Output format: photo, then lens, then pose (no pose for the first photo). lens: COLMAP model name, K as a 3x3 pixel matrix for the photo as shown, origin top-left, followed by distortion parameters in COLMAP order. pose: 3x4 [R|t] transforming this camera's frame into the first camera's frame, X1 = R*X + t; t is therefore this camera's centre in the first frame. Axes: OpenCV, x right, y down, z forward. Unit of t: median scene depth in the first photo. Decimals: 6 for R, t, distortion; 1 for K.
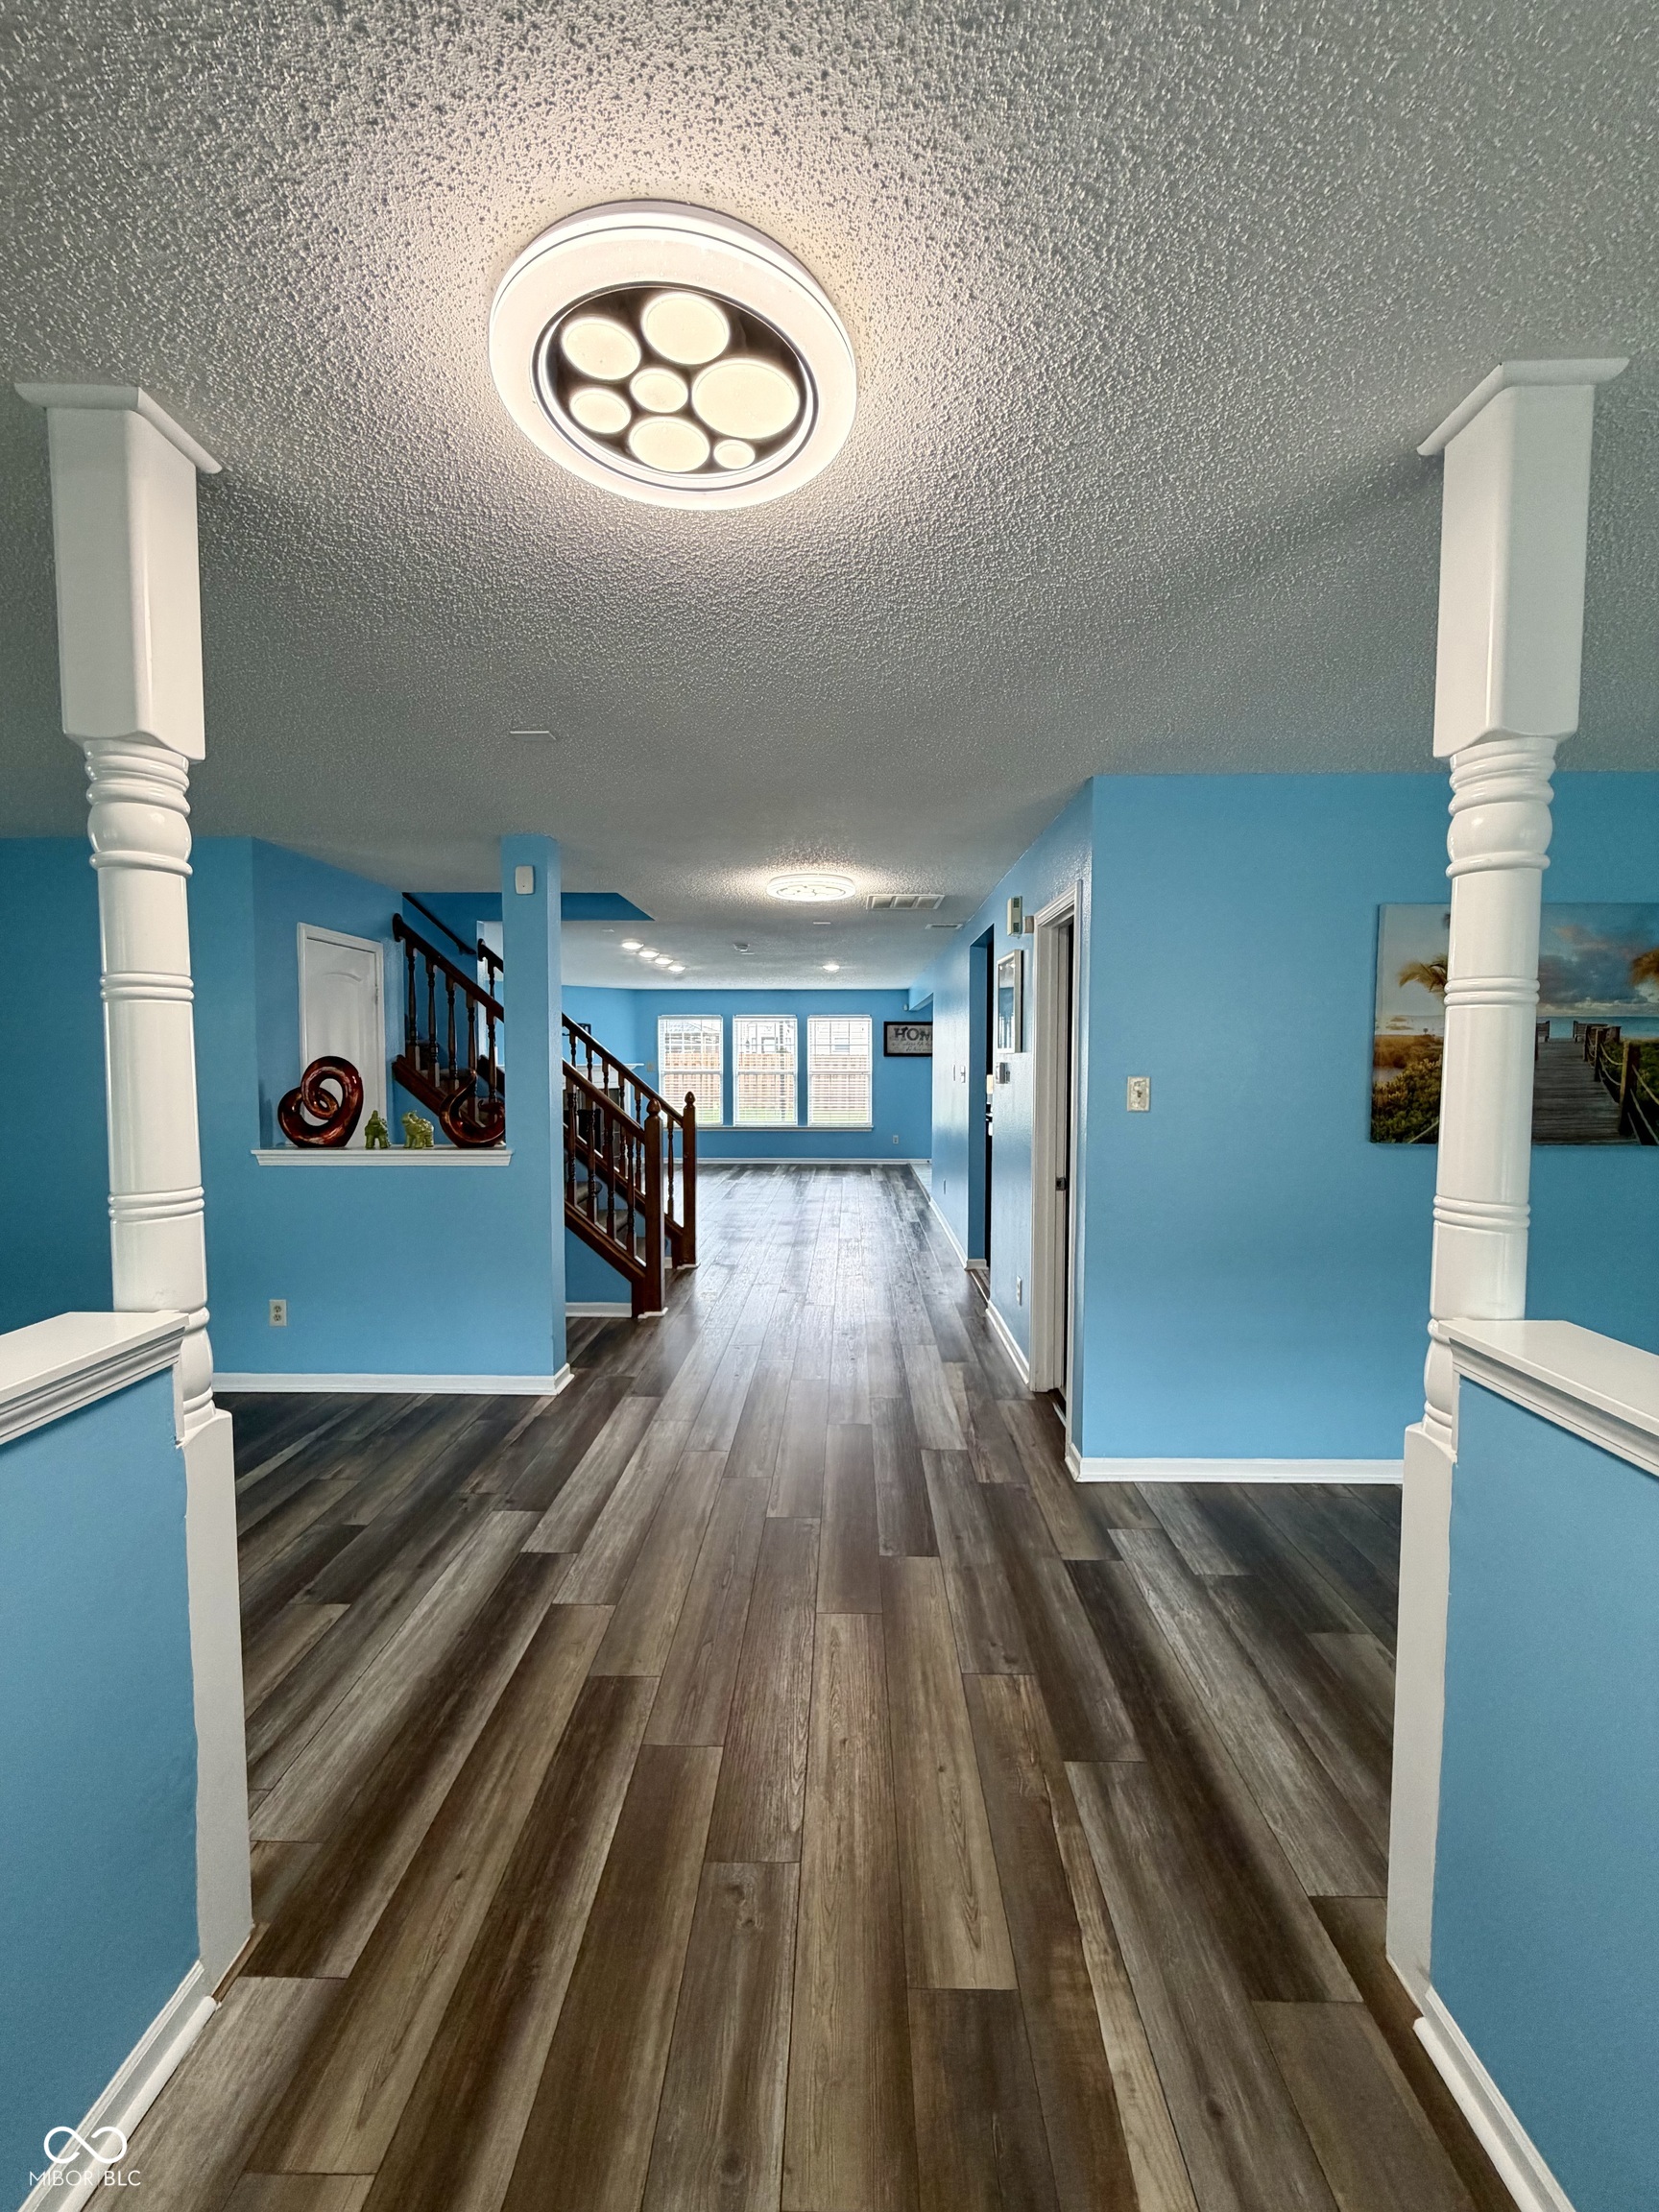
lens RADIAL K [[886.6, 0, 833.6], [0, 886.6, 1103.0], [0, 0, 1]] dist [-0.001721, -0.000124]
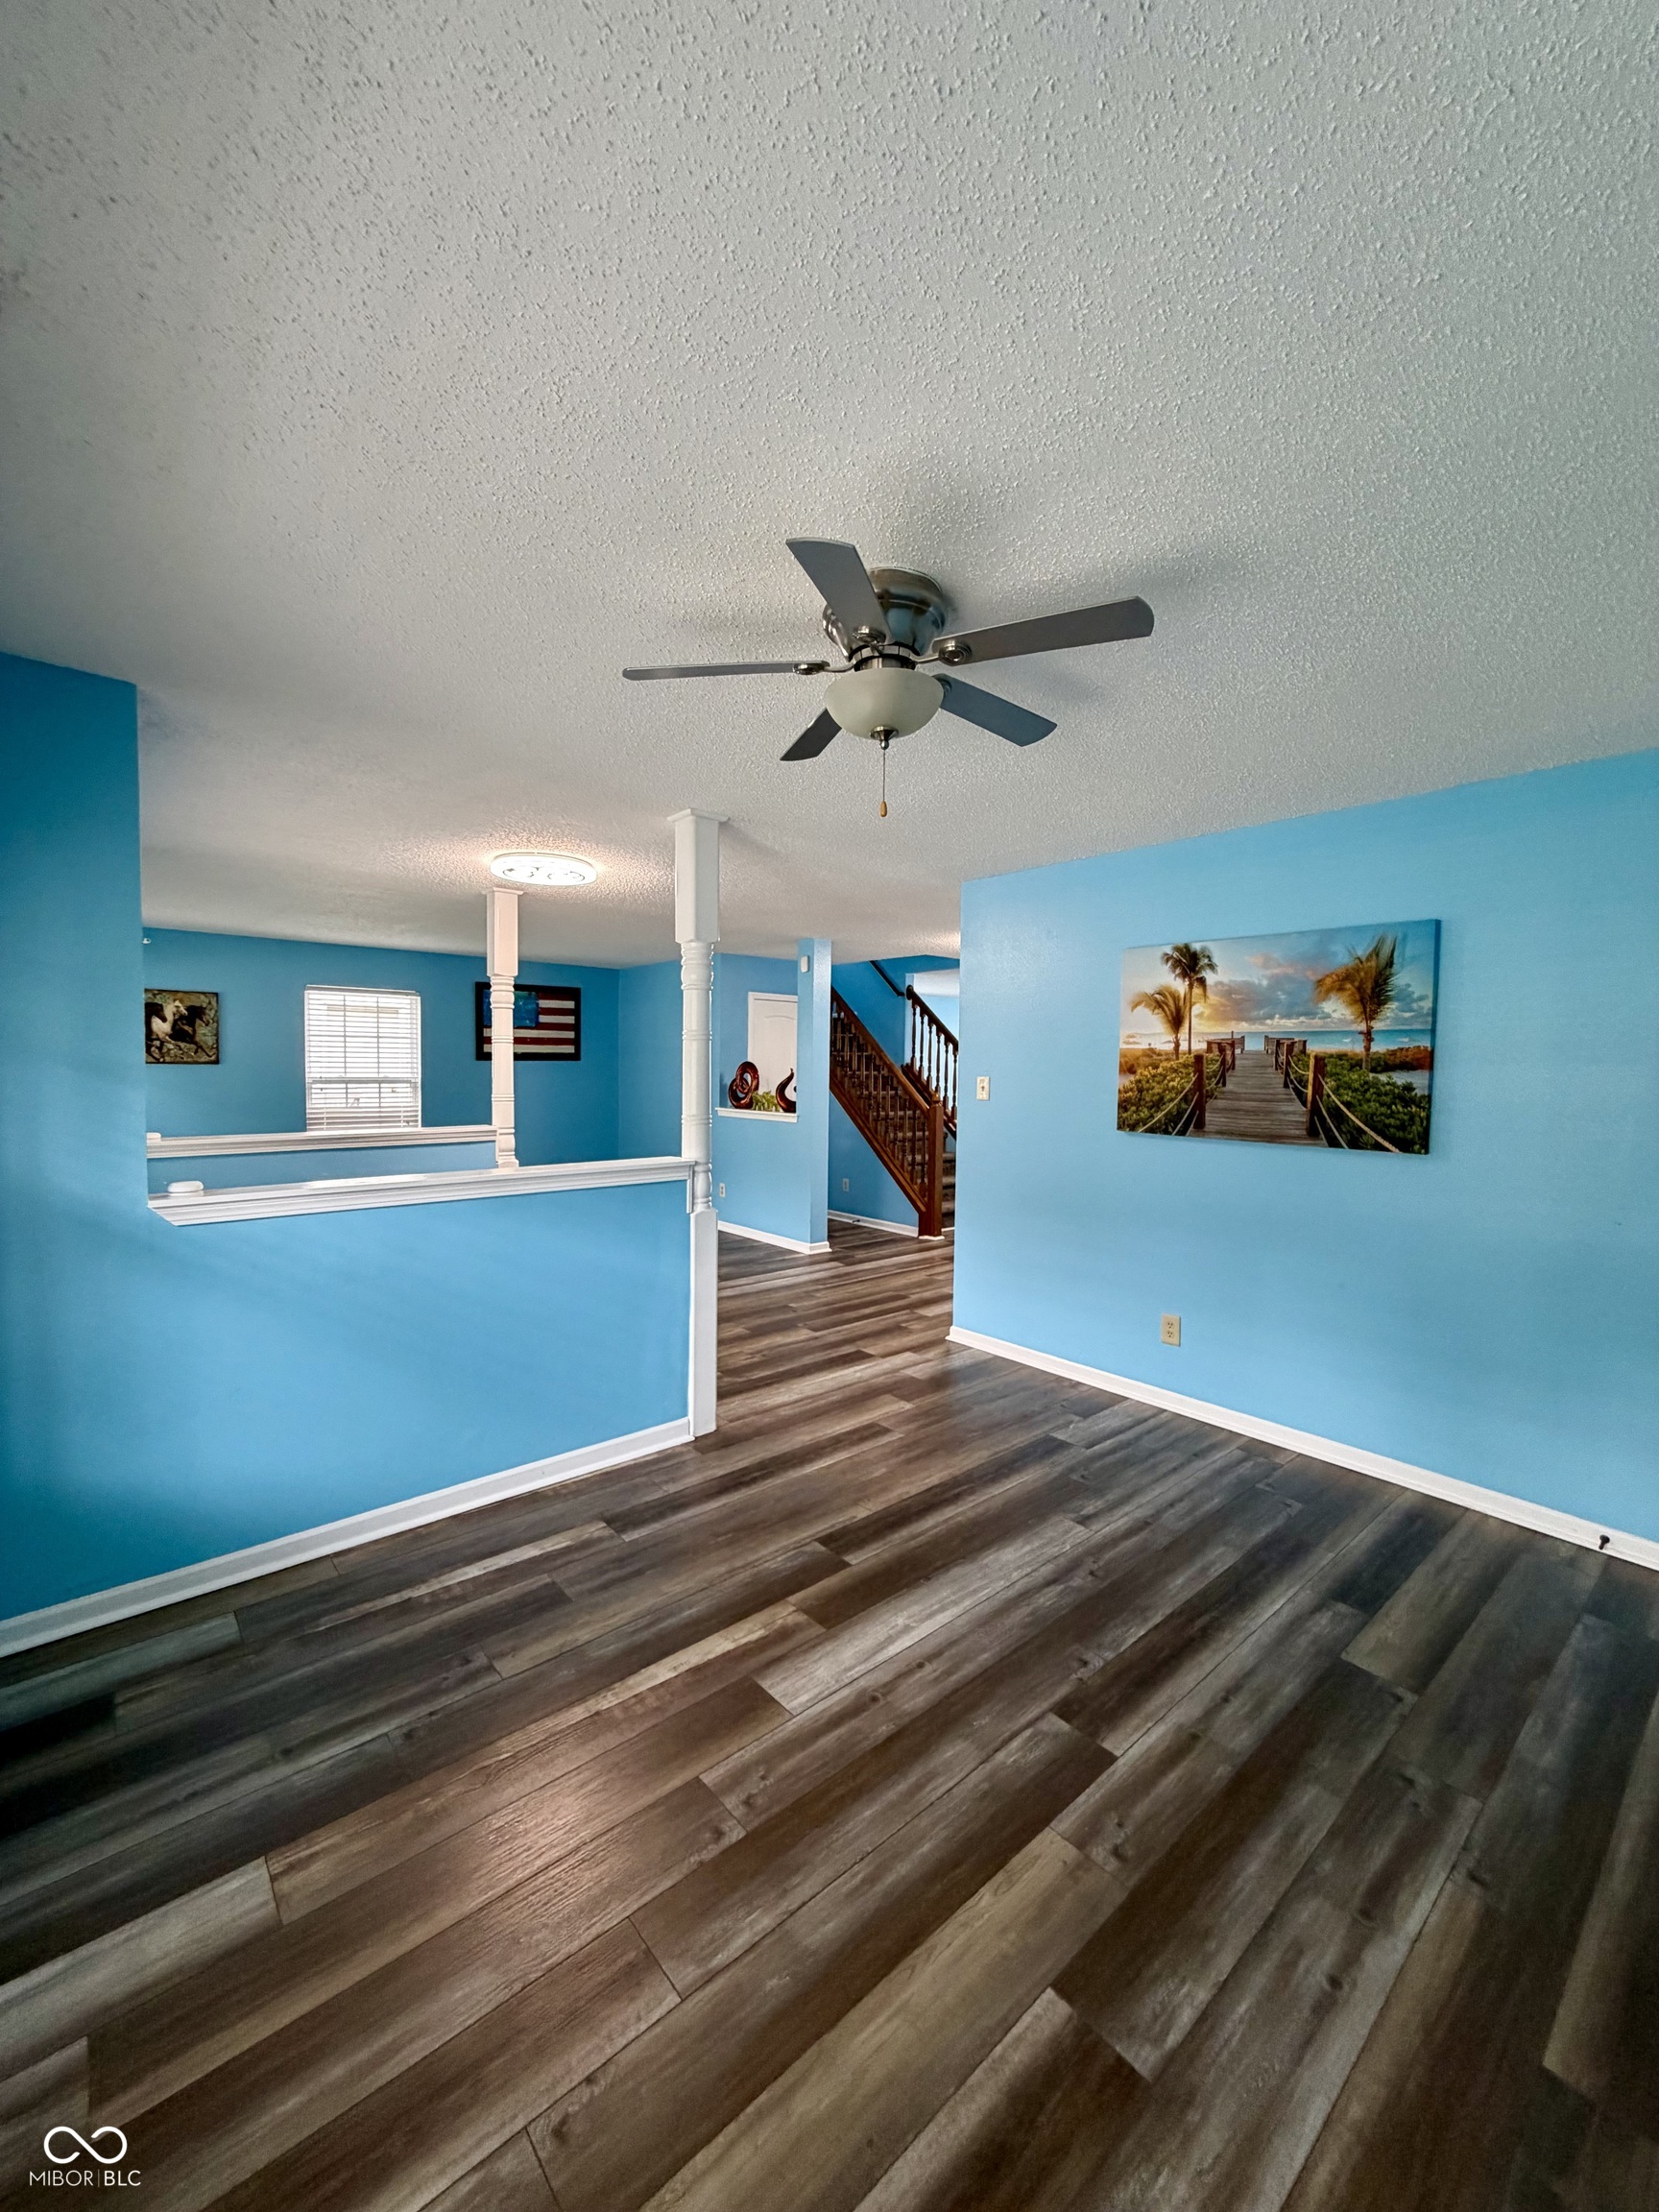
lens RADIAL K [[886.6, 0, 829.4], [0, 886.6, 1103.7], [0, 0, 1]] dist [-0.001721, -0.000124]
pose [[0.664580, 0.041598, -0.746059, 1.325289], [-0.052323, 0.998589, 0.009069, 0.016179], [0.745383, 0.033009, 0.665818, -0.199400]]
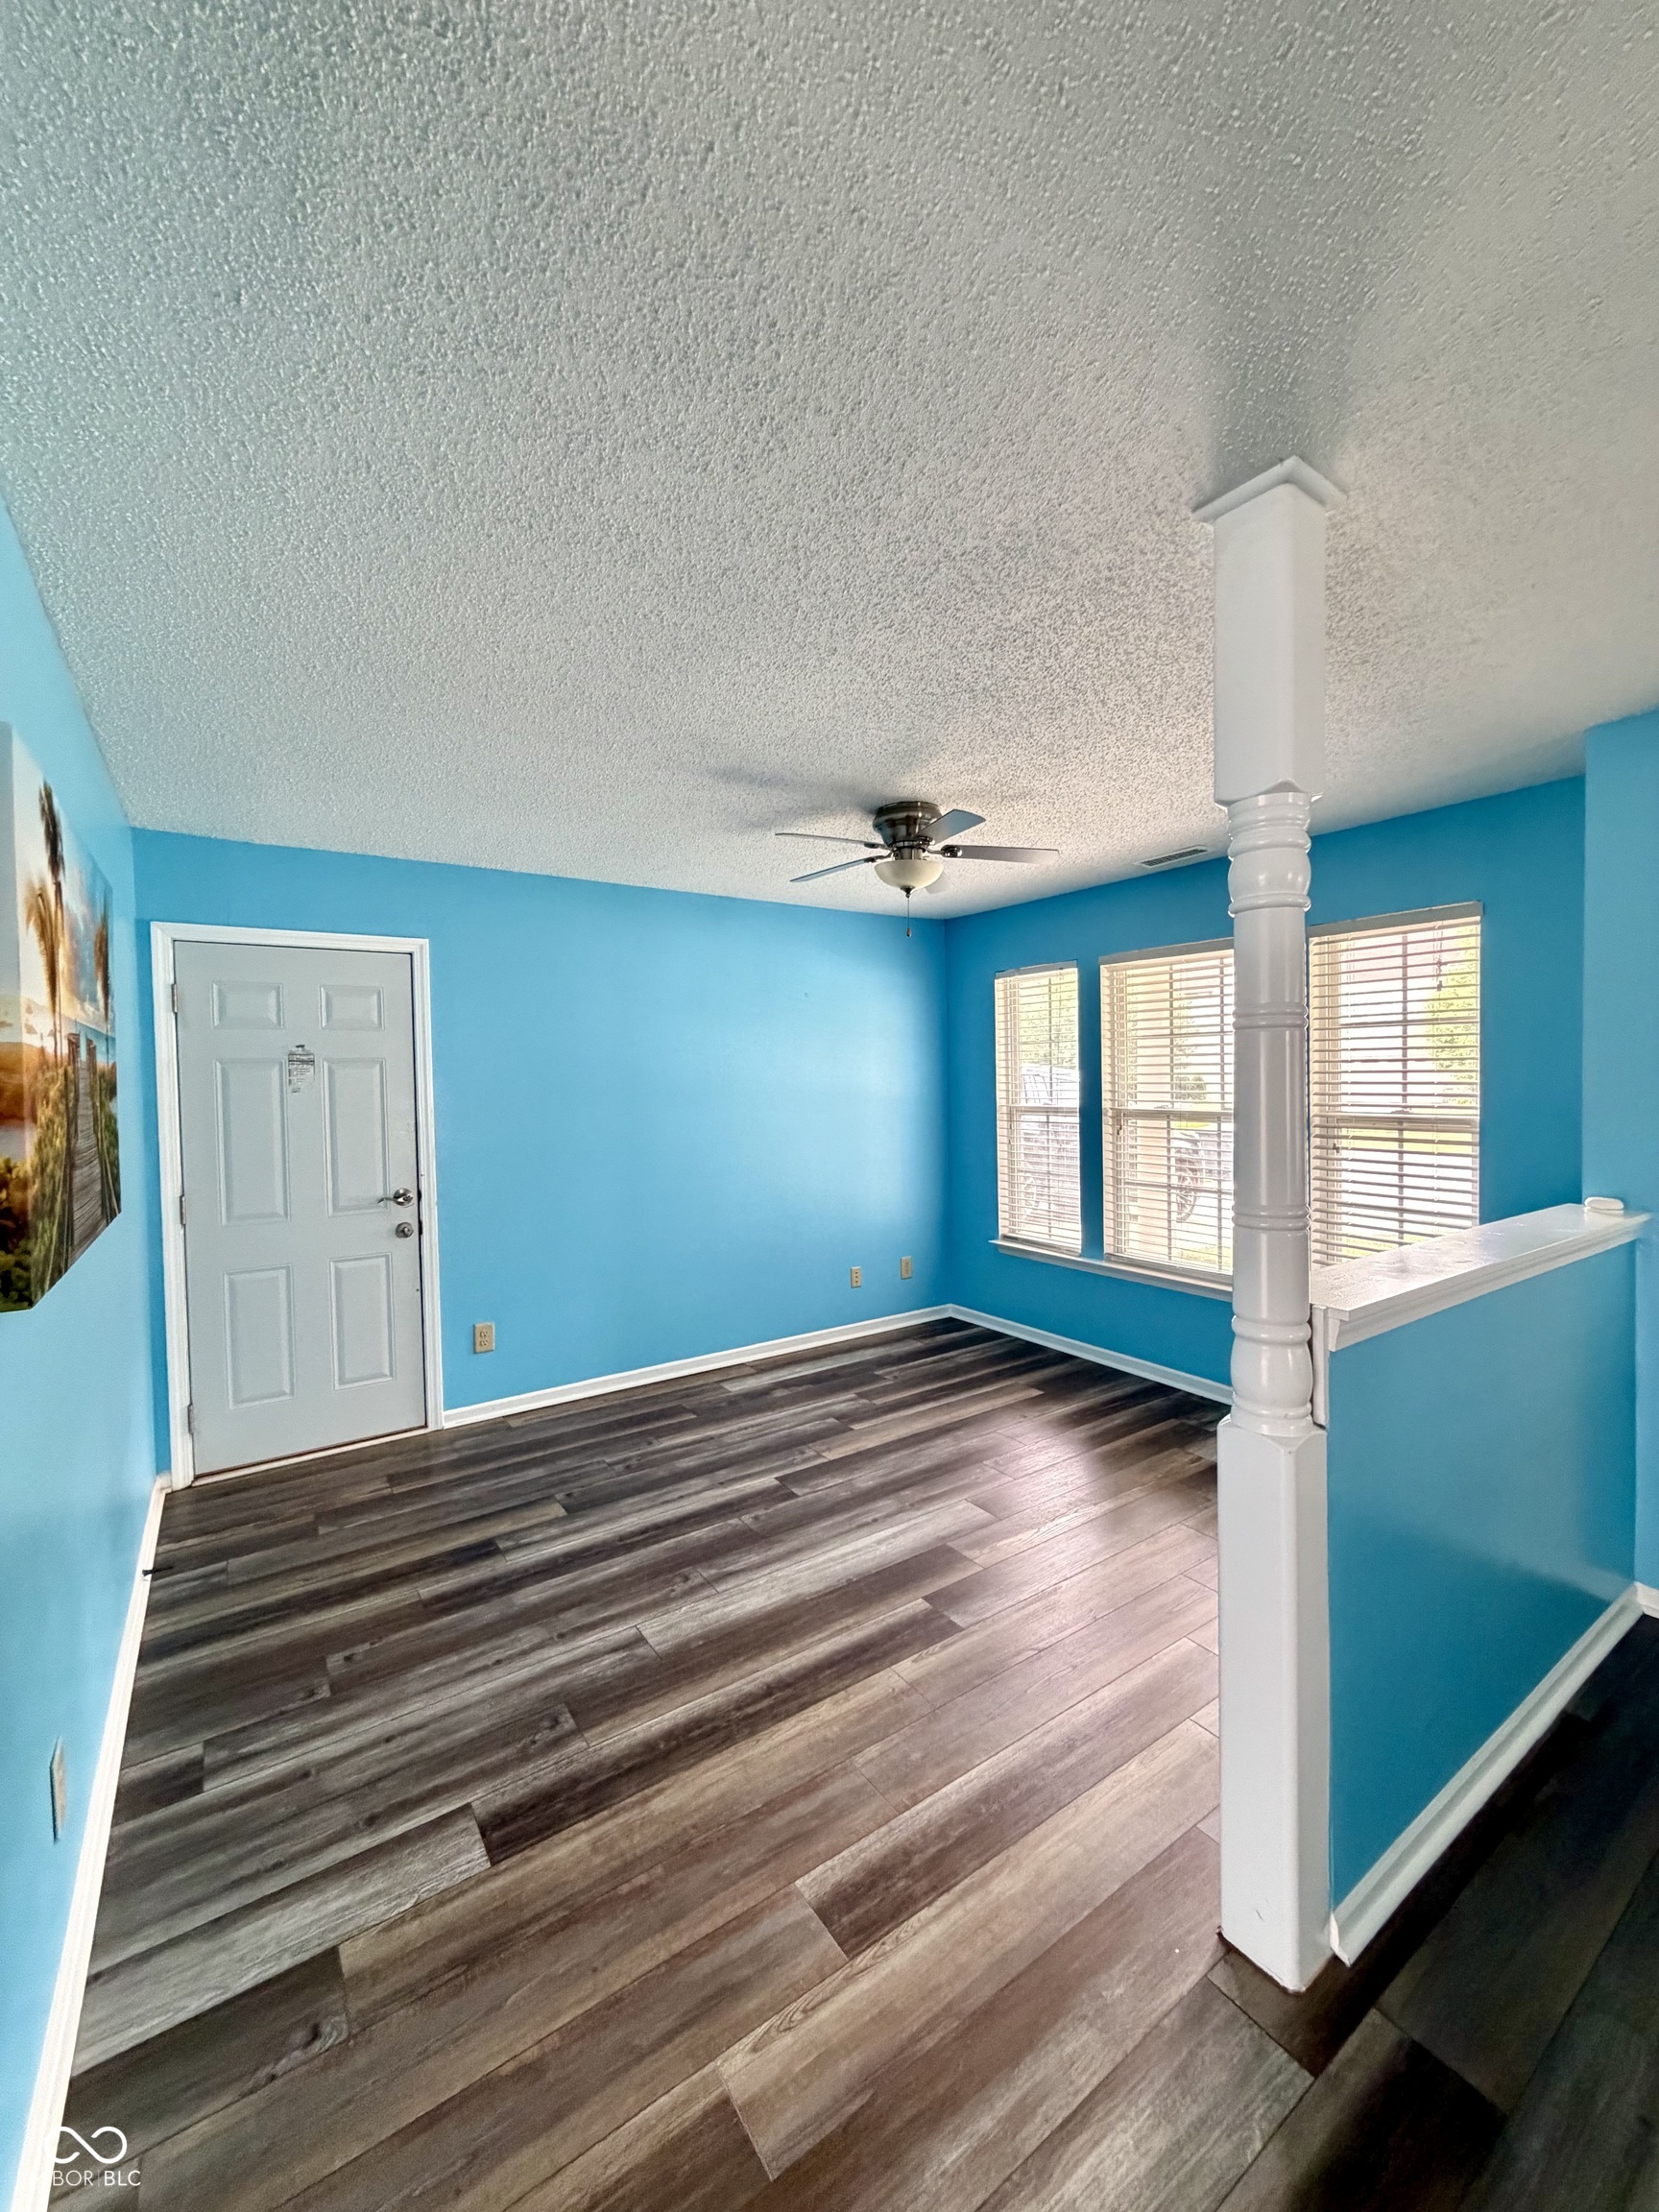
lens RADIAL K [[886.6, 0, 833.3], [0, 886.6, 1101.4], [0, 0, 1]] dist [-0.001721, -0.000124]
pose [[-0.581240, -0.017992, 0.813533, 0.052462], [0.058307, 0.996265, 0.063691, -0.057955], [-0.811641, 0.084454, -0.578020, 0.952357]]
